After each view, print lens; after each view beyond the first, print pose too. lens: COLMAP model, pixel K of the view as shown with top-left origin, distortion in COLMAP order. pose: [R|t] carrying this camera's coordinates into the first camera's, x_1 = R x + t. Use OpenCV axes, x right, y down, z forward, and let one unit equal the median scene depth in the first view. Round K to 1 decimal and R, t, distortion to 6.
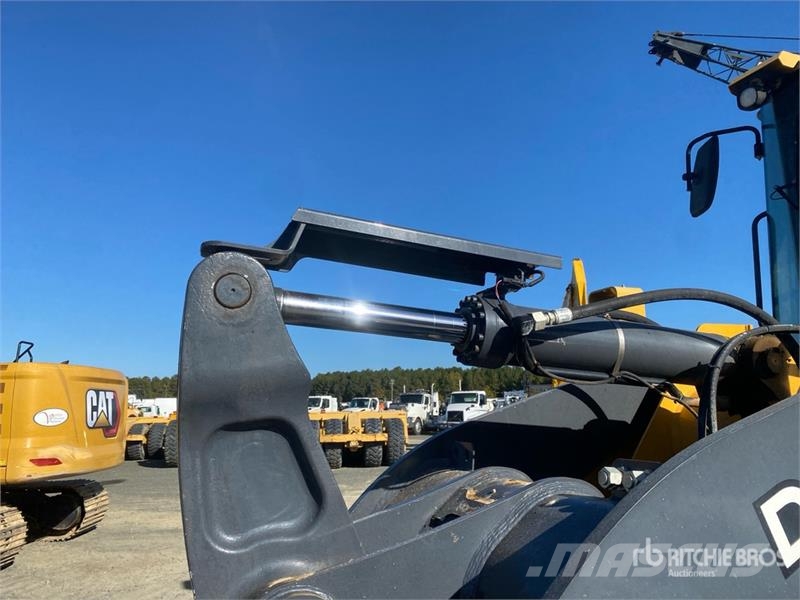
lens RADIAL K [[617.4, 0, 399.8], [0, 617.4, 298.1], [0, 0, 1]] dist [0.040369, -0.042624]
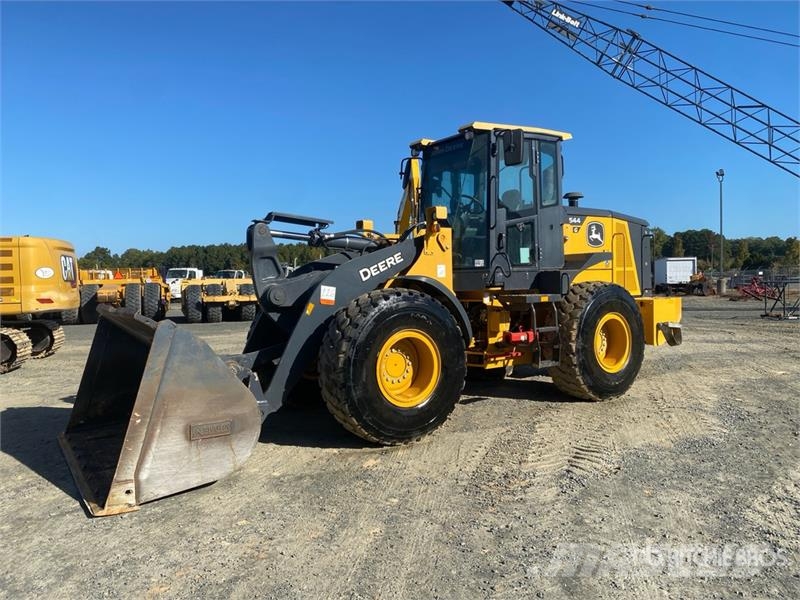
lens RADIAL K [[617.4, 0, 399.8], [0, 617.4, 298.1], [0, 0, 1]] dist [0.040369, -0.042624]
pose [[0.975204, -0.004168, 0.221268, -0.020574], [-0.039934, 0.980096, 0.194468, -0.034307], [-0.217675, -0.198483, 0.955627, -0.285146]]
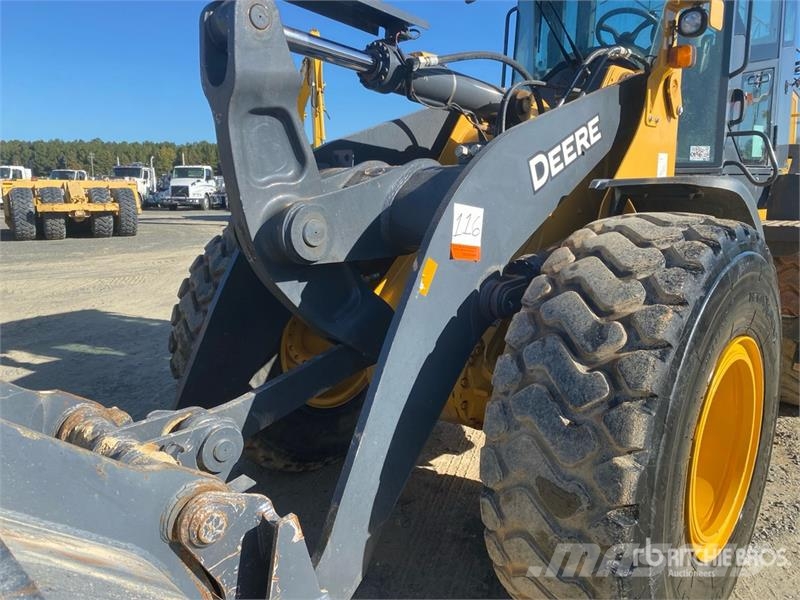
lens RADIAL K [[617.4, 0, 399.8], [0, 617.4, 298.1], [0, 0, 1]] dist [0.040369, -0.042624]
pose [[0.903647, -0.058257, 0.424296, -0.044568], [-0.090799, 0.942123, 0.322737, 0.007930], [-0.418541, -0.330166, 0.846058, -0.045251]]
